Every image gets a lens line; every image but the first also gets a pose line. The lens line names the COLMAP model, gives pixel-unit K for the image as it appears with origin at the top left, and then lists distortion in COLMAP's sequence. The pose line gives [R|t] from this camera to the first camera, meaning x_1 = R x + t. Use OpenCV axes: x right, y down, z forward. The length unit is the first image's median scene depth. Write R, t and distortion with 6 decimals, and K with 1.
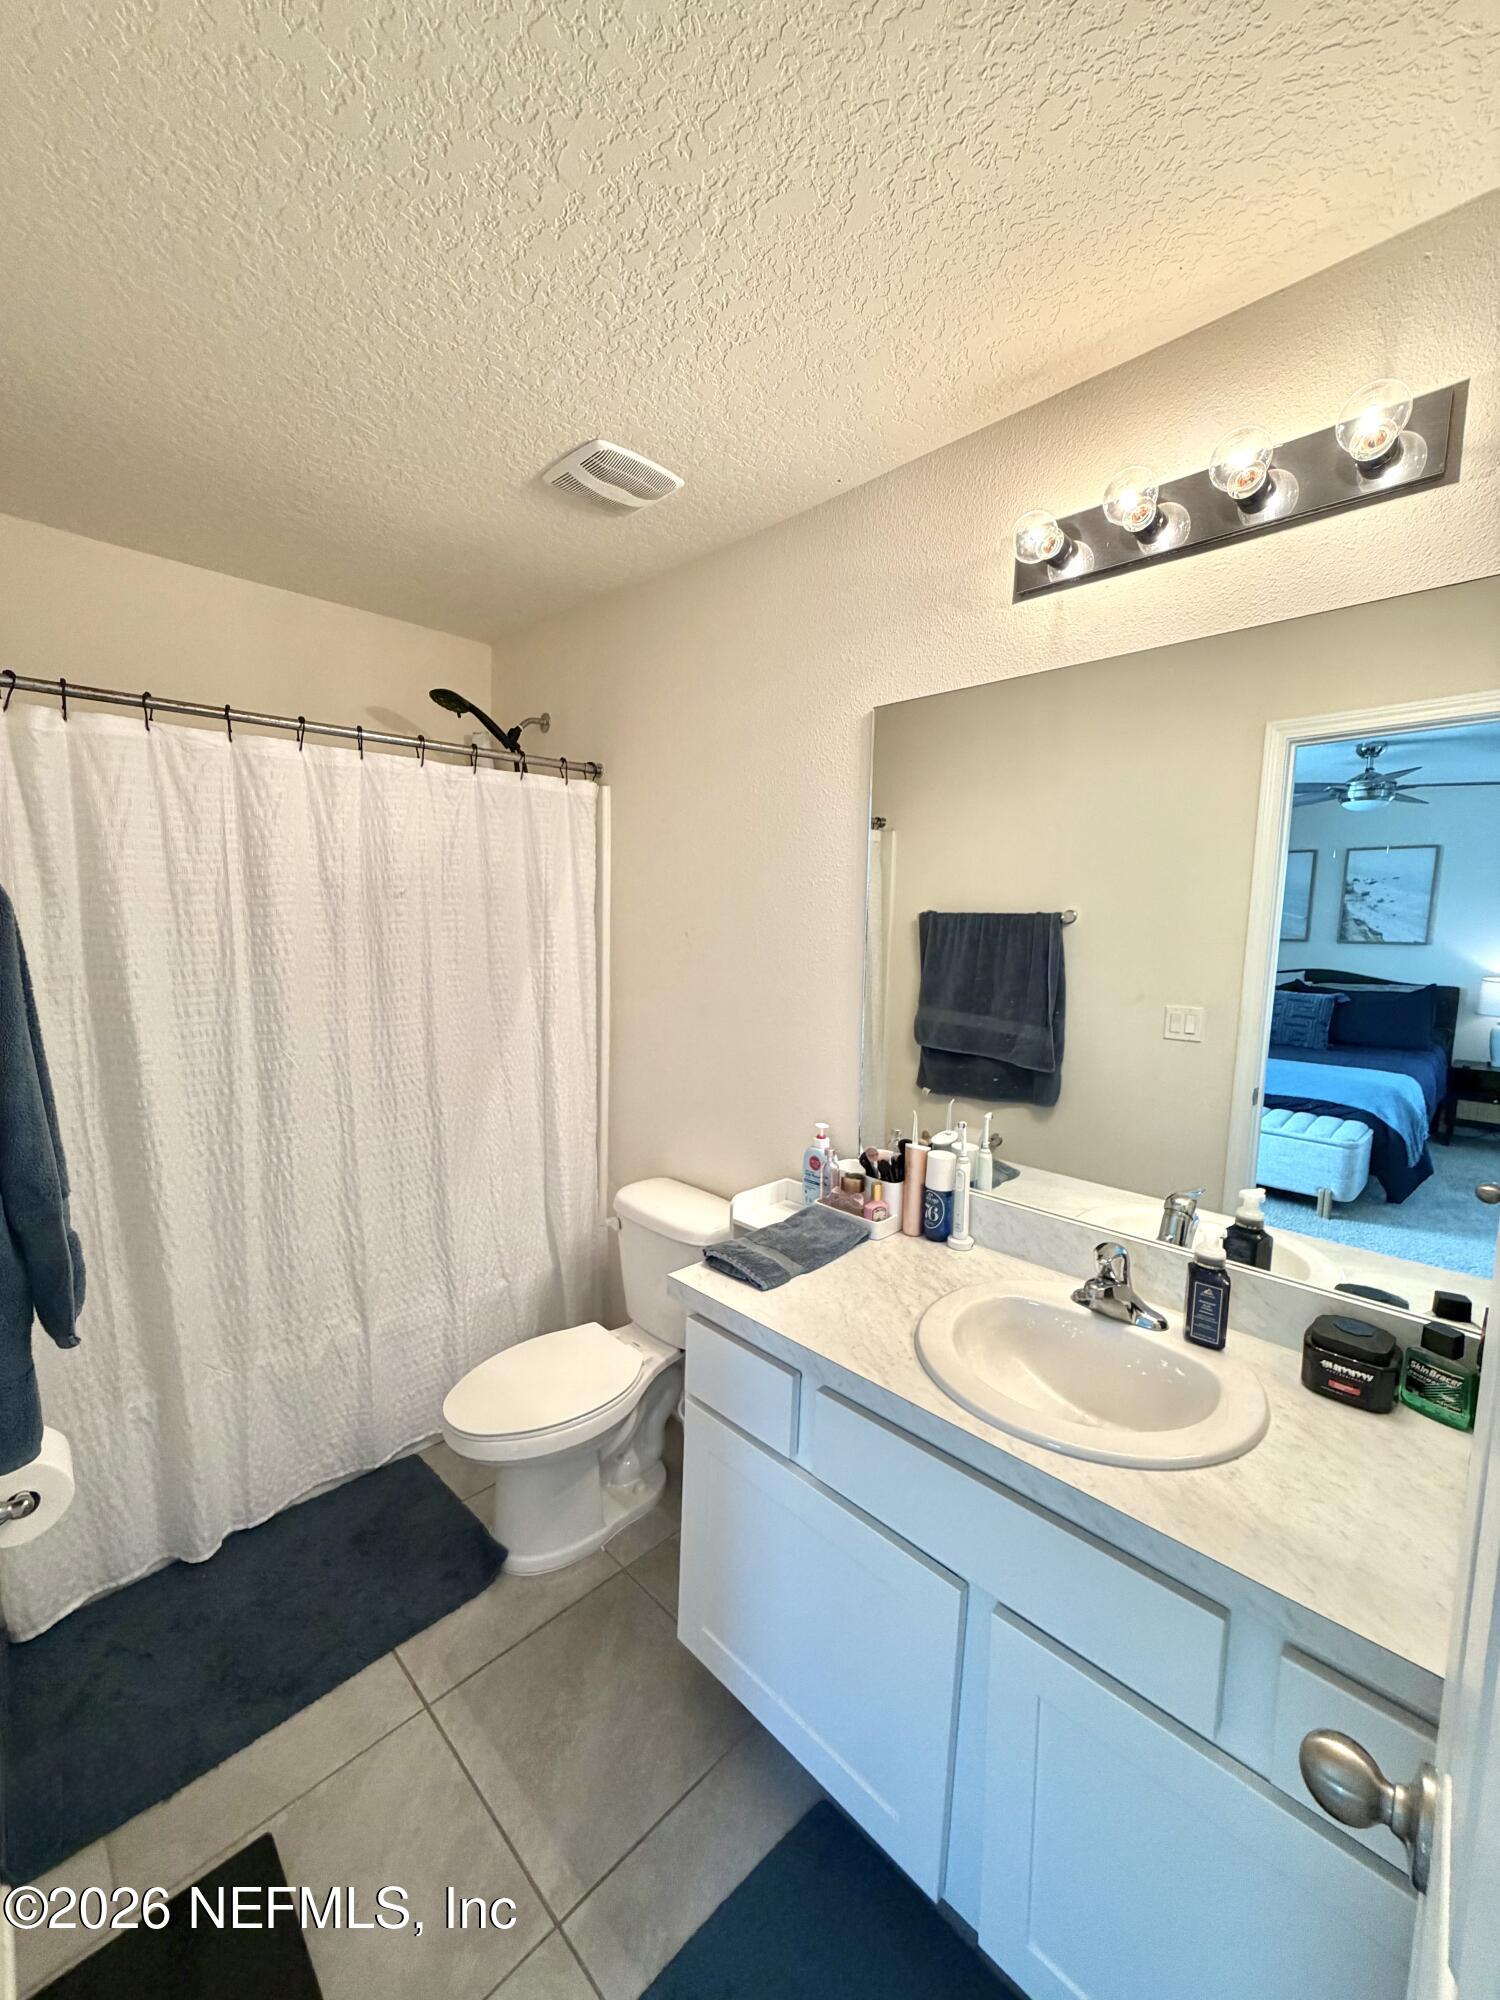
lens RADIAL K [[797.3, 0, 747.0], [0, 797.3, 1000.9], [0, 0, 1]] dist [0.000776, 0.000184]
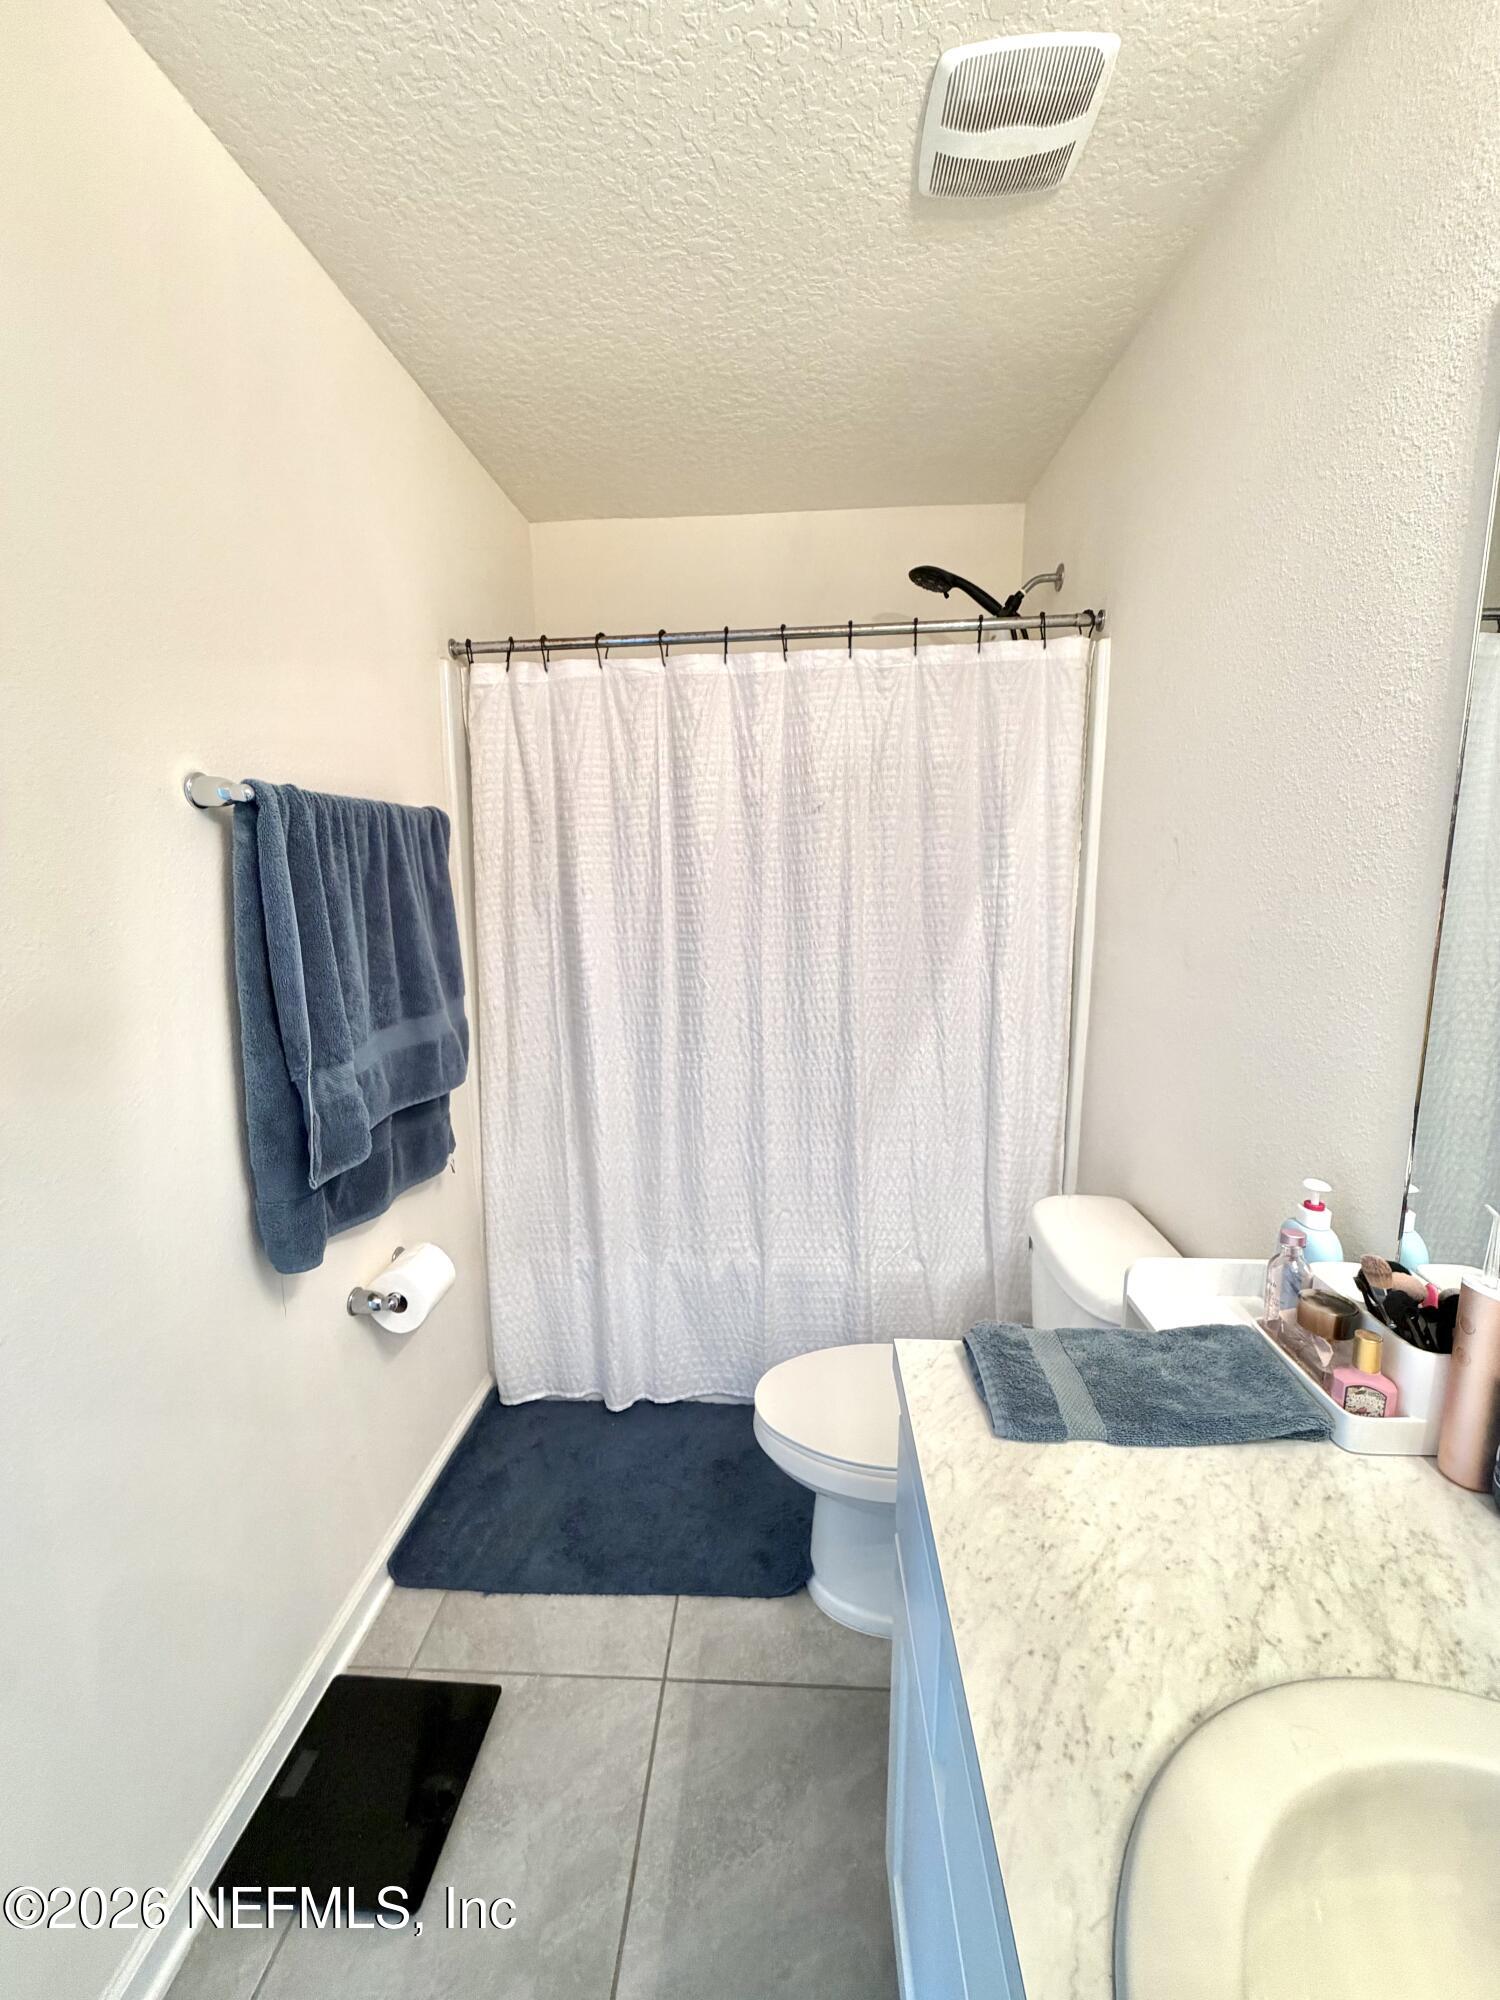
lens RADIAL K [[797.3, 0, 749.1], [0, 797.3, 998.0], [0, 0, 1]] dist [0.000776, 0.000184]
pose [[0.662678, 0.096499, -0.742661, 0.222571], [-0.057071, 0.995287, 0.078401, 0.014356], [0.746727, -0.009570, 0.665062, 0.373220]]
